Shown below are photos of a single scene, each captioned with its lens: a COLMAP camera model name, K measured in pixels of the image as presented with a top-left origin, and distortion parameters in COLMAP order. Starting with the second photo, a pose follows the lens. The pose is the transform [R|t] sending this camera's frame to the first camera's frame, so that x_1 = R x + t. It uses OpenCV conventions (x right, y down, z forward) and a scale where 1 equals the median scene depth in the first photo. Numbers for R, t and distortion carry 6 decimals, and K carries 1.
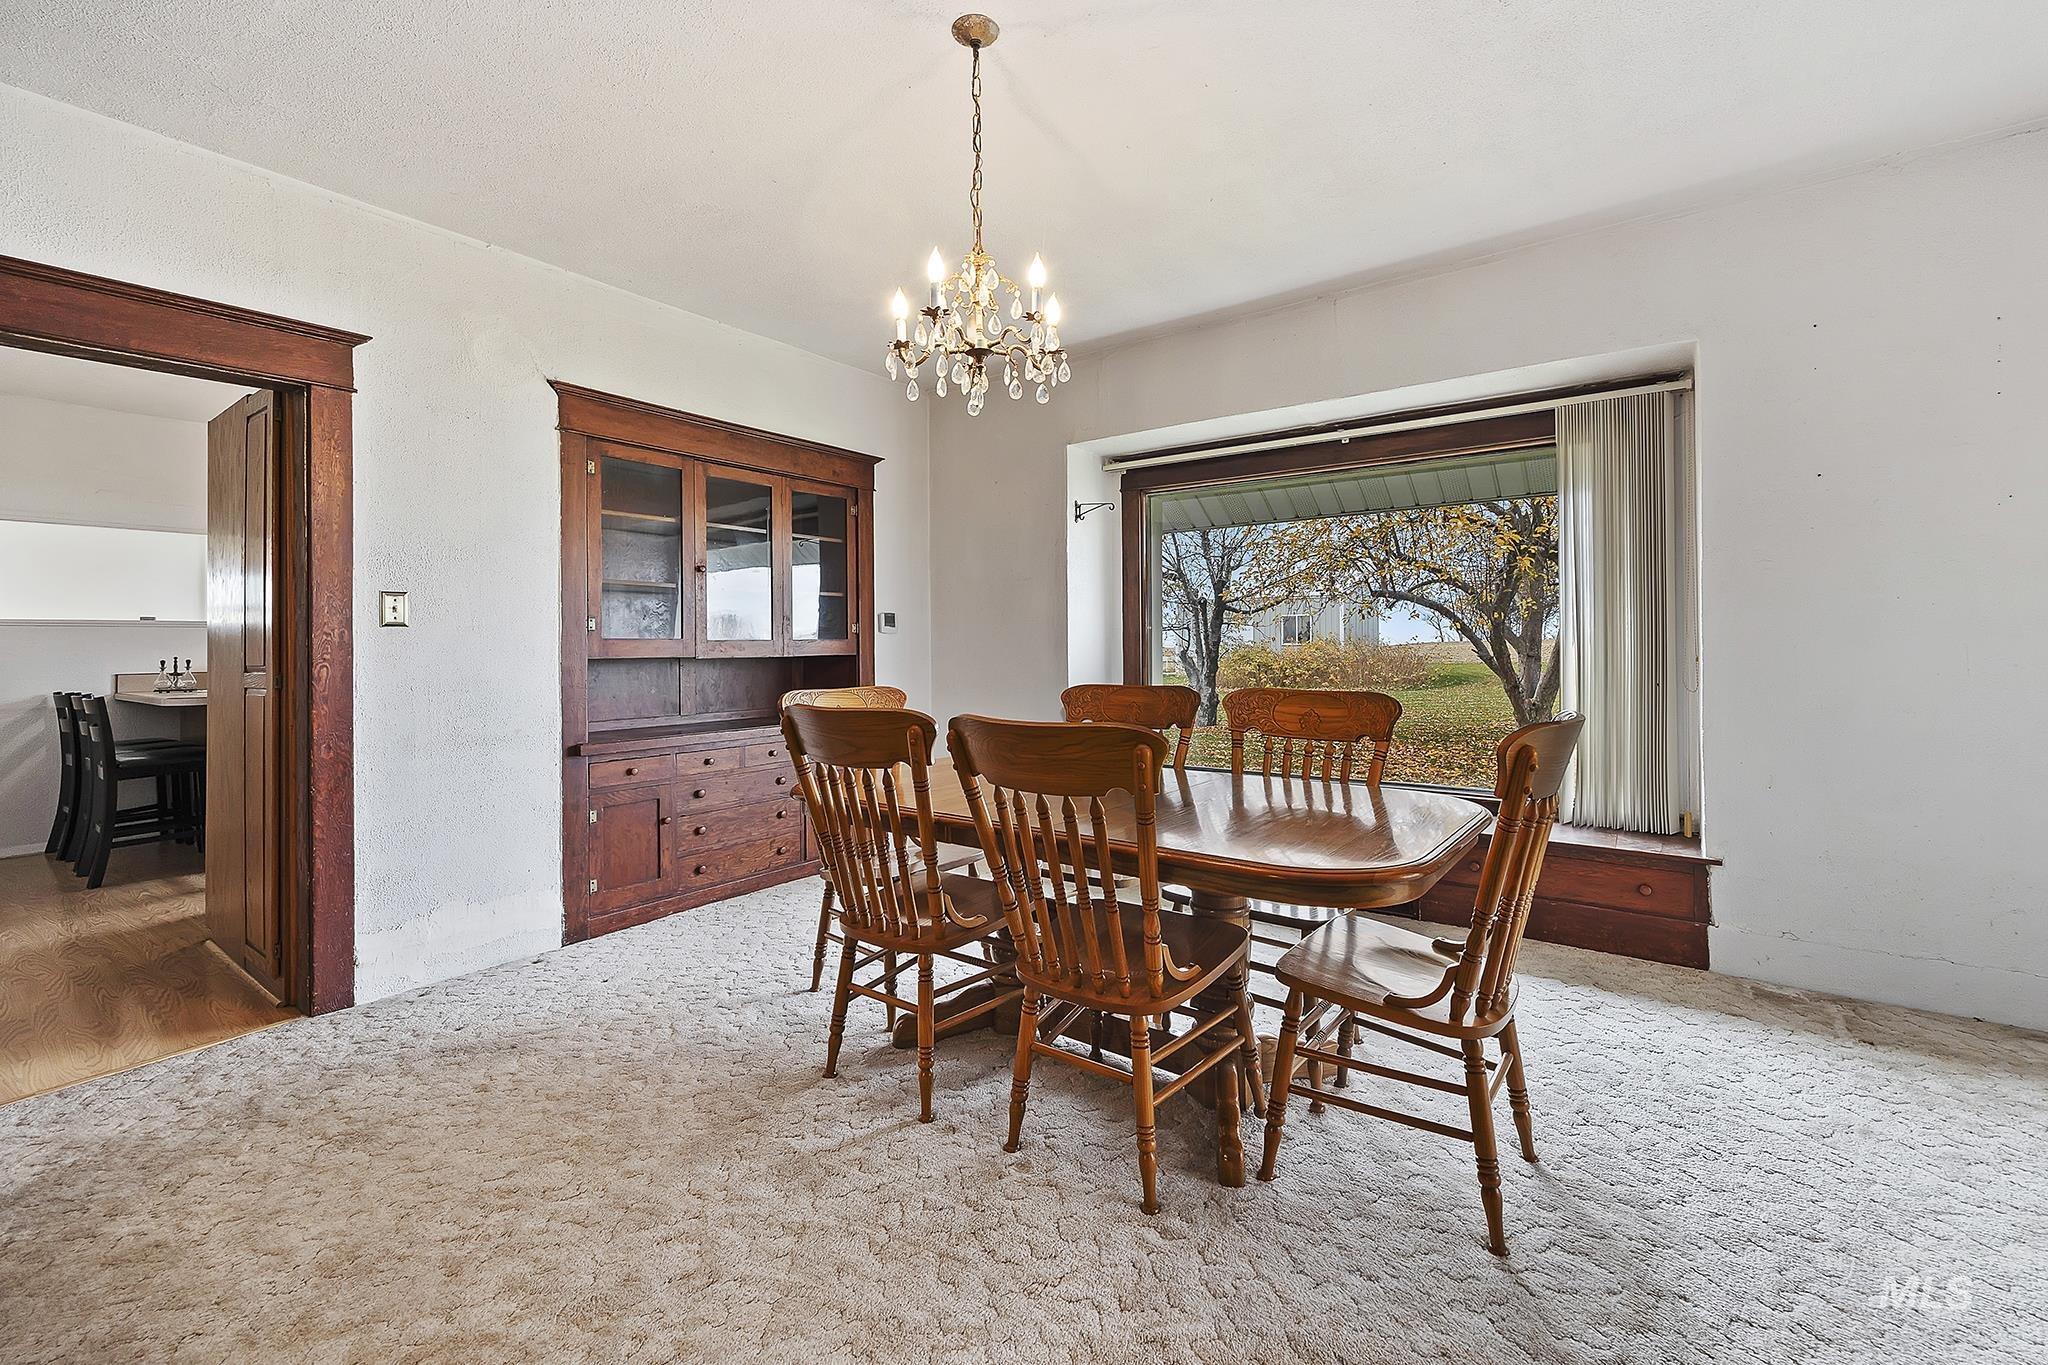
lens RADIAL K [[857.3, 0, 1041.4], [0, 857.3, 641.0], [0, 0, 1]] dist [-0.000470, -0.000020]
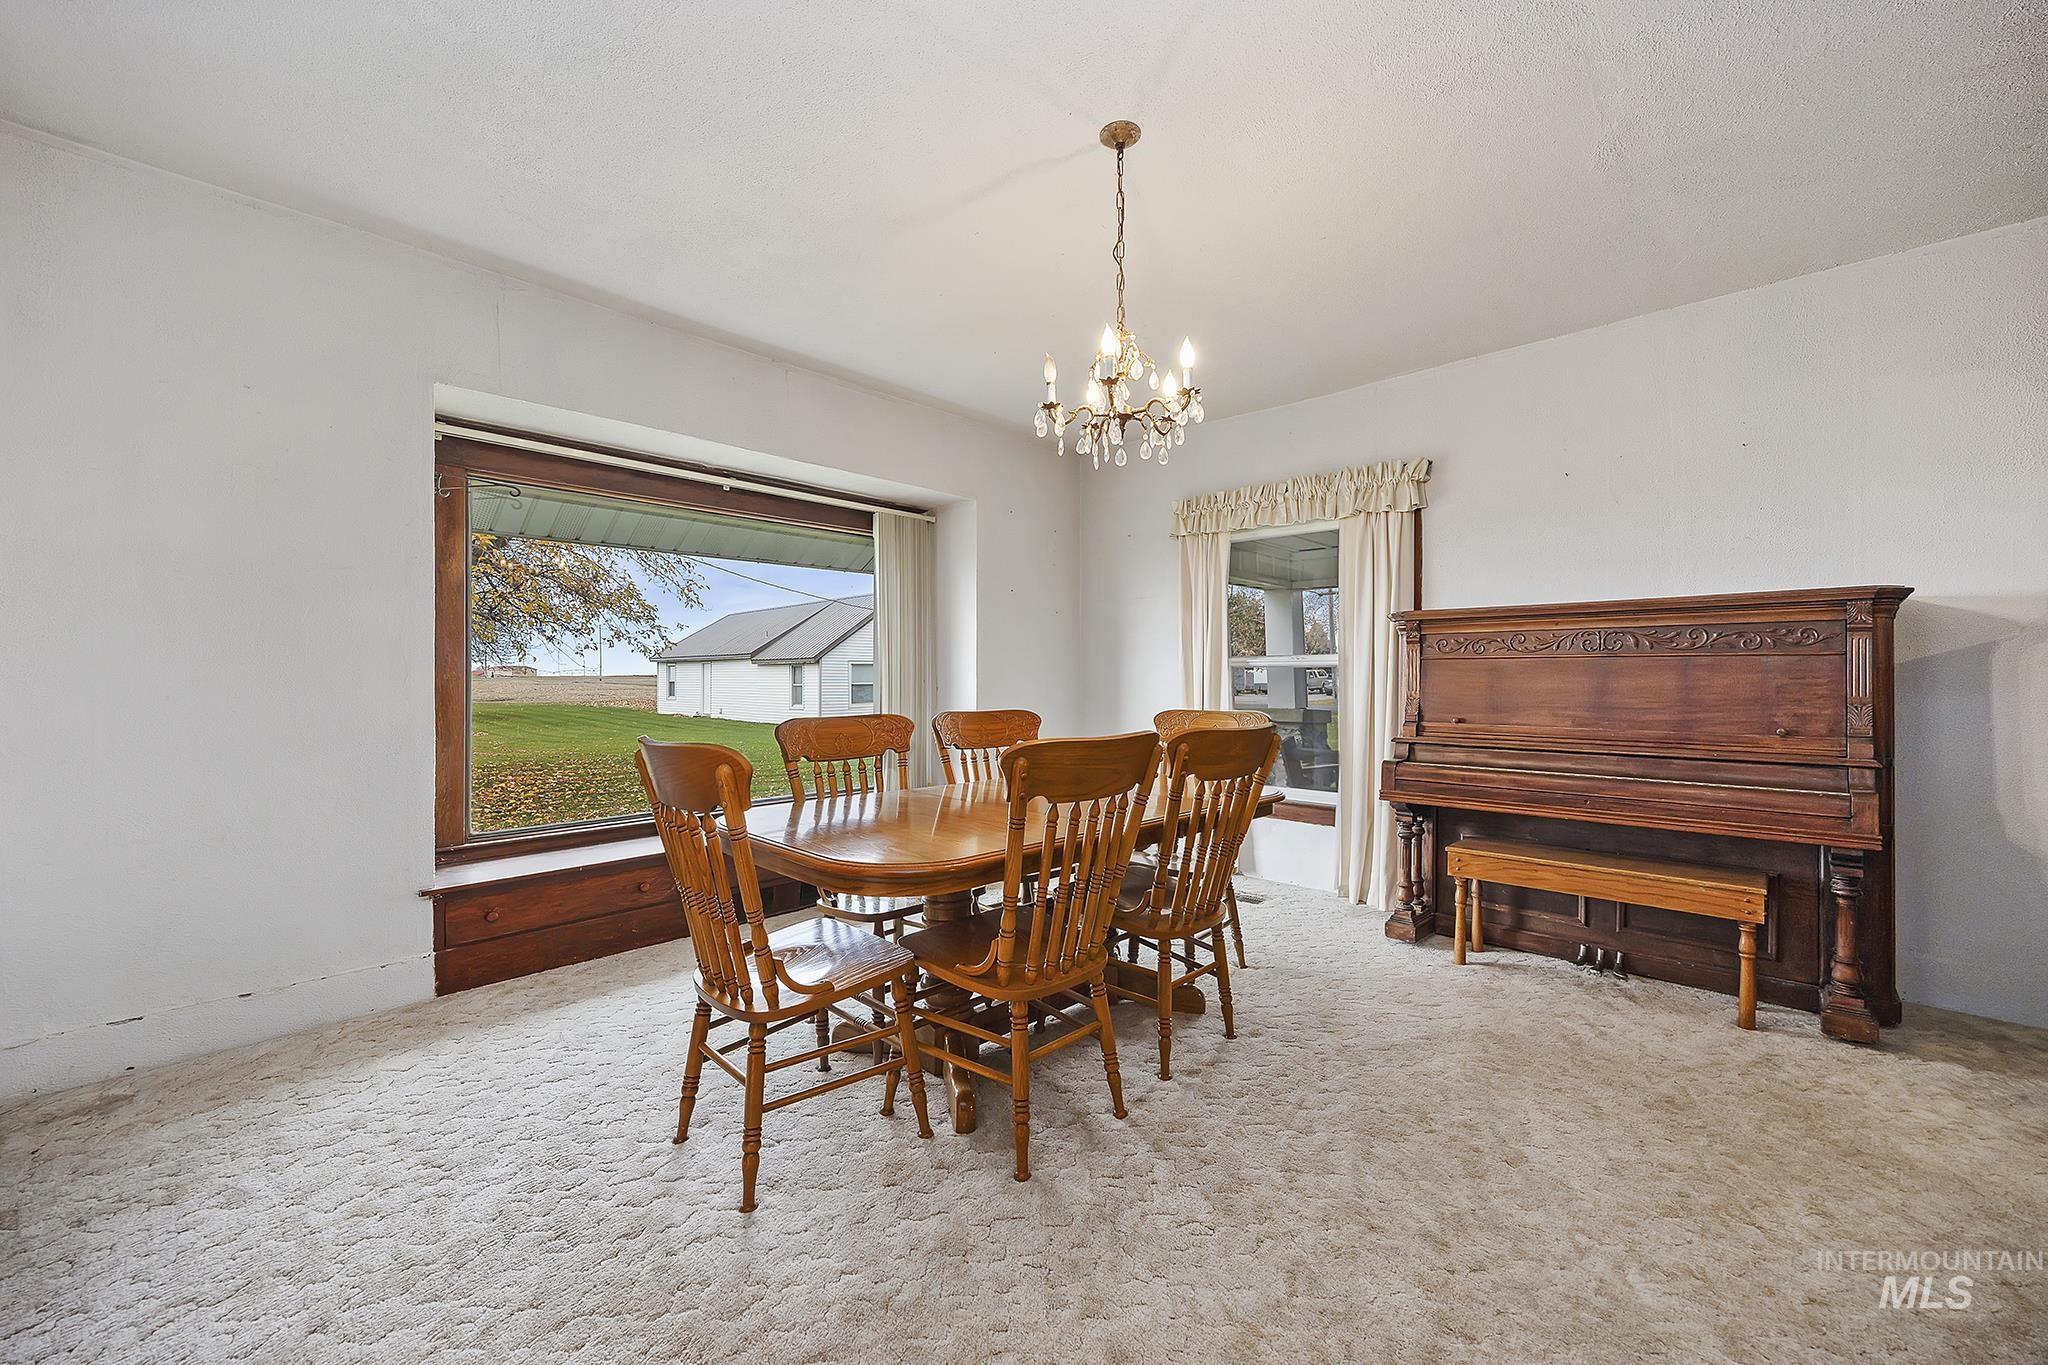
lens RADIAL K [[802.1, 0, 1023.2], [0, 802.1, 676.6], [0, 0, 1]] dist [-0.000530, -0.000014]
pose [[0.141882, 0.009569, 0.989837, -0.670459], [-0.001547, 0.999954, -0.009445, 0.012305], [-0.989882, -0.000191, 0.141891, 0.568844]]
